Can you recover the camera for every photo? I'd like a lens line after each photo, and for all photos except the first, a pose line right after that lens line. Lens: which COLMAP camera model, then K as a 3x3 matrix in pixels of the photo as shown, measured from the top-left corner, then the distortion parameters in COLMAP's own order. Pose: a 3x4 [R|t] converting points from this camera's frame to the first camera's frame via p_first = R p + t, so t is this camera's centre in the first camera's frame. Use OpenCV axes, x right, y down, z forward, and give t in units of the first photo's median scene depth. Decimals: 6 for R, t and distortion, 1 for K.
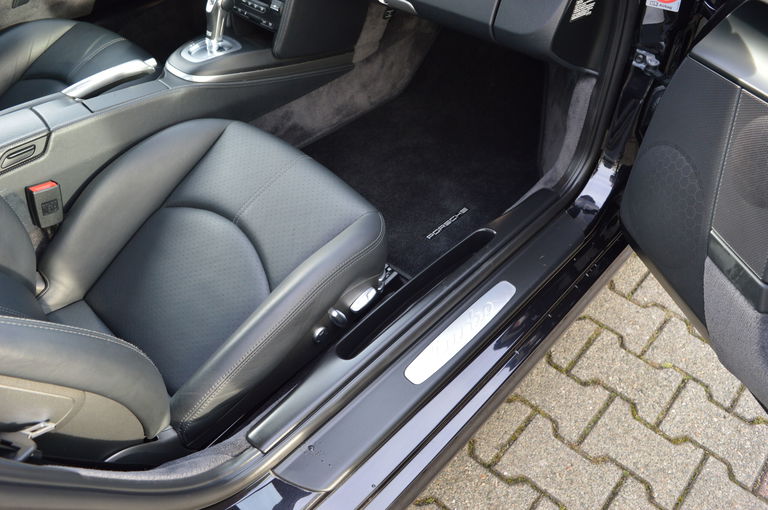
lens RADIAL K [[618.0, 0, 384.0], [0, 618.0, 255.0], [0, 0, 1]] dist [-0.079600, -0.003782]
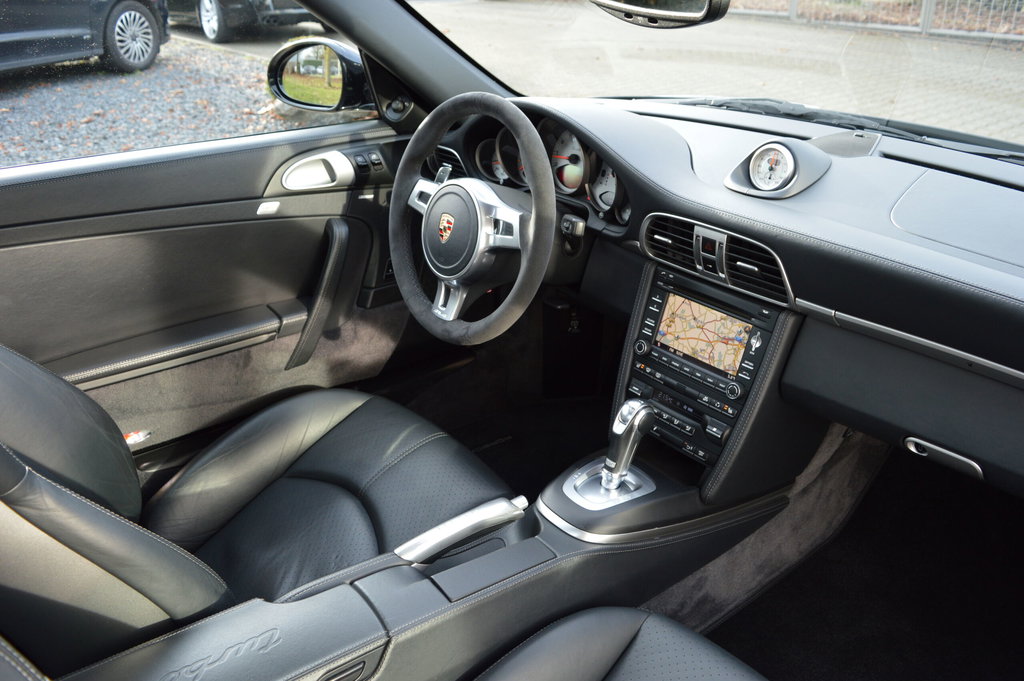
lens RADIAL K [[824.0, 0, 512.0], [0, 824.0, 340.5], [0, 0, 1]] dist [-0.079600, -0.003782]
pose [[0.988868, 0.052544, -0.139211, -0.265228], [-0.096699, 0.938011, -0.332844, -0.177768], [0.113093, 0.342600, 0.932650, 0.119077]]
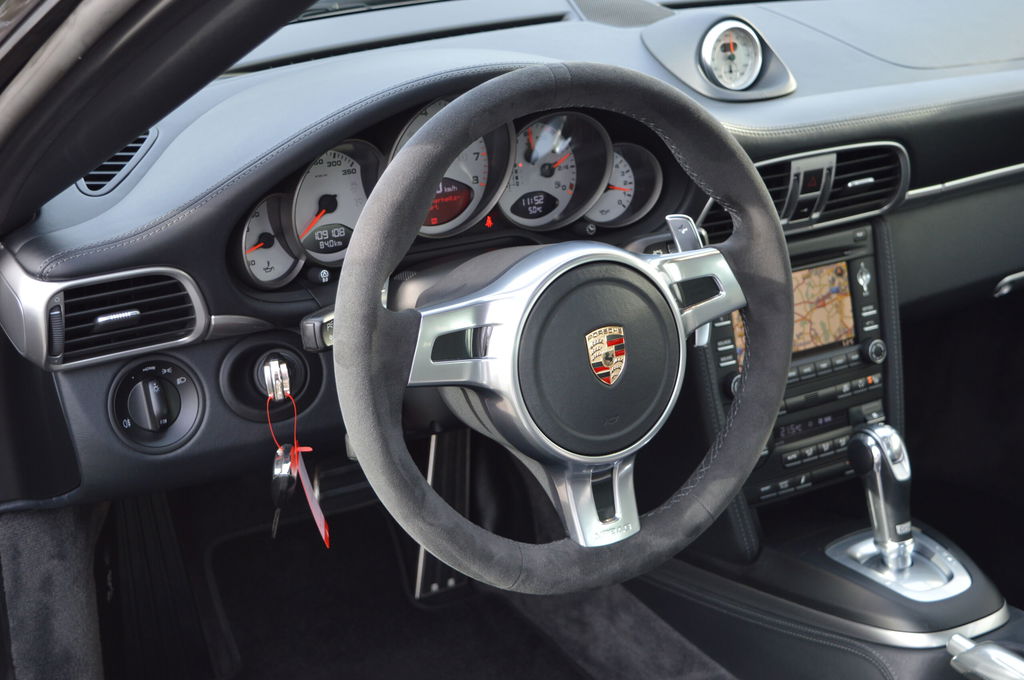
lens RADIAL K [[1635.7, 0, 512.0], [0, 1635.7, 340.0], [0, 0, 1]] dist [0.040813, 0.034794]
pose [[0.246719, -0.381984, 0.890628, -1.315162], [0.668446, 0.732490, 0.128989, -0.785345], [-0.701648, 0.563513, 0.436055, 0.614960]]
